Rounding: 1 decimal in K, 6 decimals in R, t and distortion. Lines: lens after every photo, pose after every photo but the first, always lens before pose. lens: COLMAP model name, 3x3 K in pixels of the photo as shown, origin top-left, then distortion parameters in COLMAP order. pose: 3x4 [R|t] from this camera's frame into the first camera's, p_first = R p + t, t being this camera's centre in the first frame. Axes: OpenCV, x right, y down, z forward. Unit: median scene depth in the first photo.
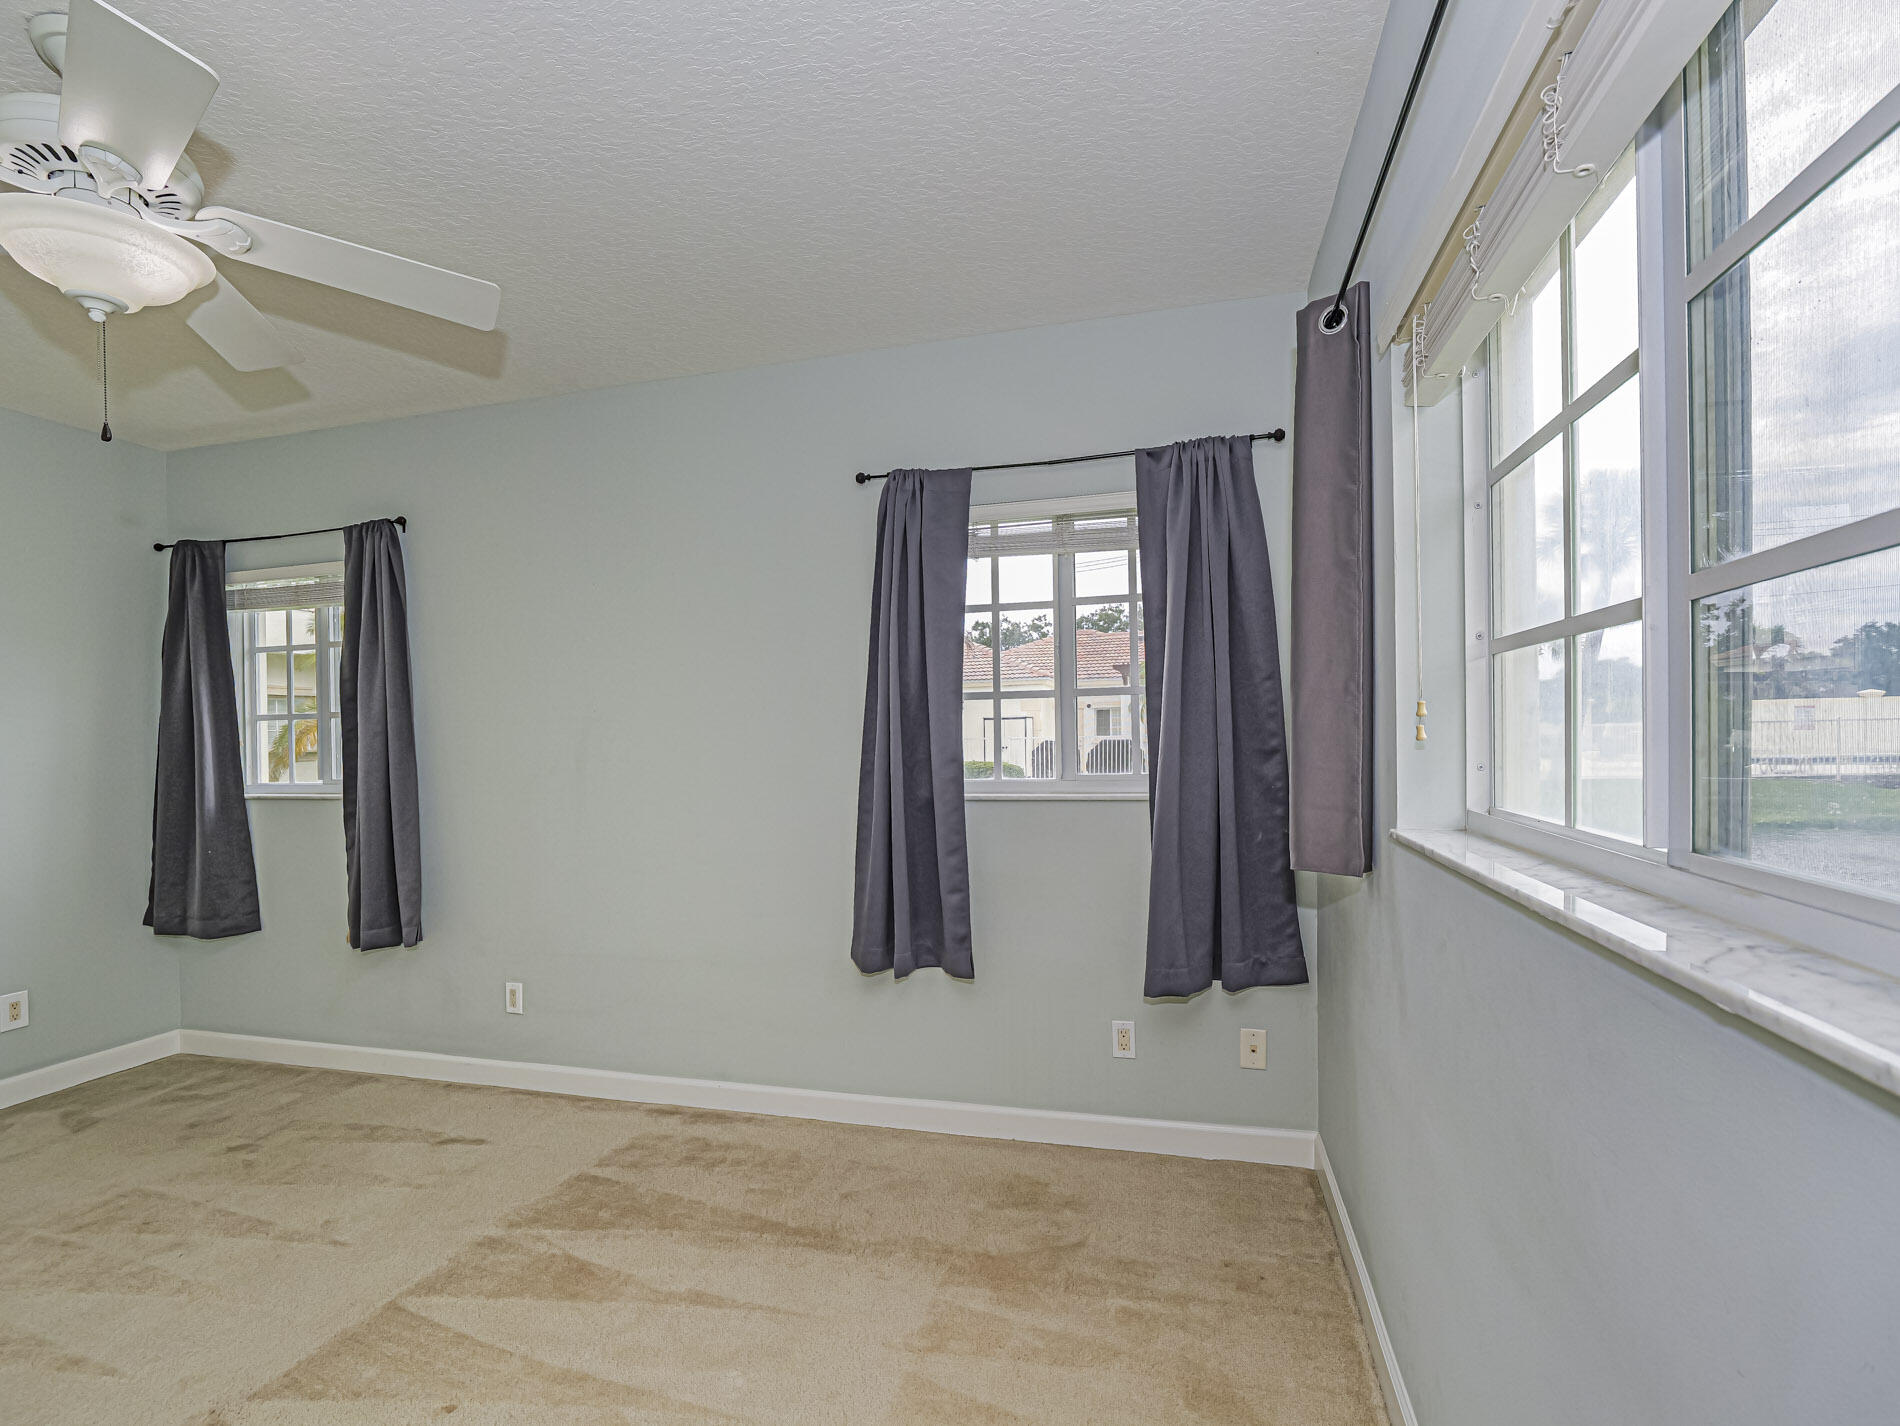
lens RADIAL K [[940.1, 0, 948.0], [0, 940.1, 717.1], [0, 0, 1]] dist [-0.006727, 0.000599]
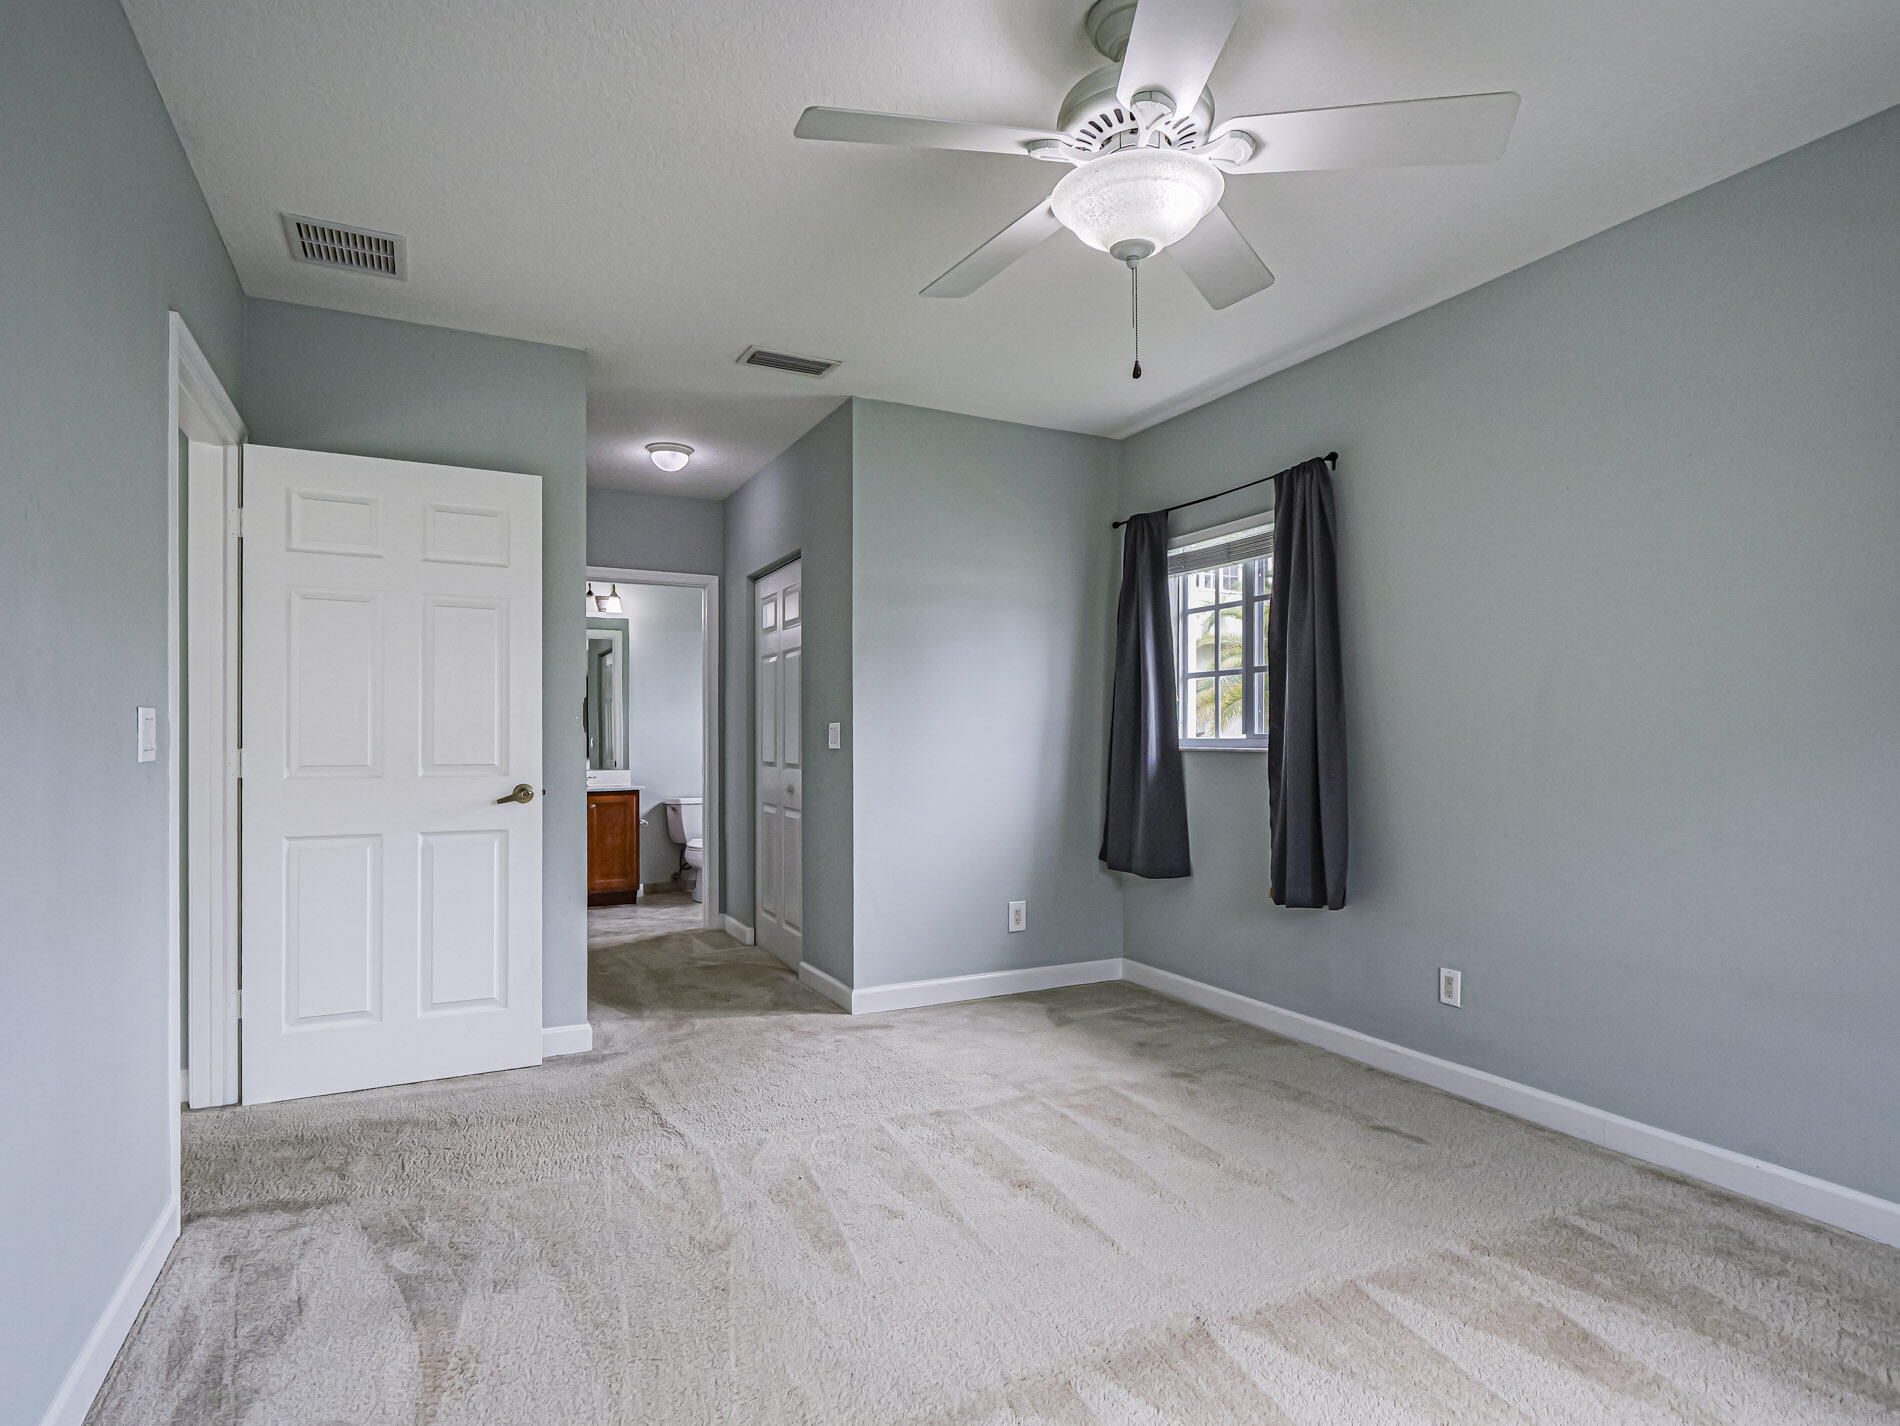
lens RADIAL K [[1009.8, 0, 952.9], [0, 1009.8, 713.6], [0, 0, 1]] dist [-0.000397, -0.001324]
pose [[0.693349, 0.007351, -0.720565, -0.117850], [-0.012734, 0.999917, -0.002052, 0.057960], [0.720490, 0.010598, 0.693385, 0.022980]]
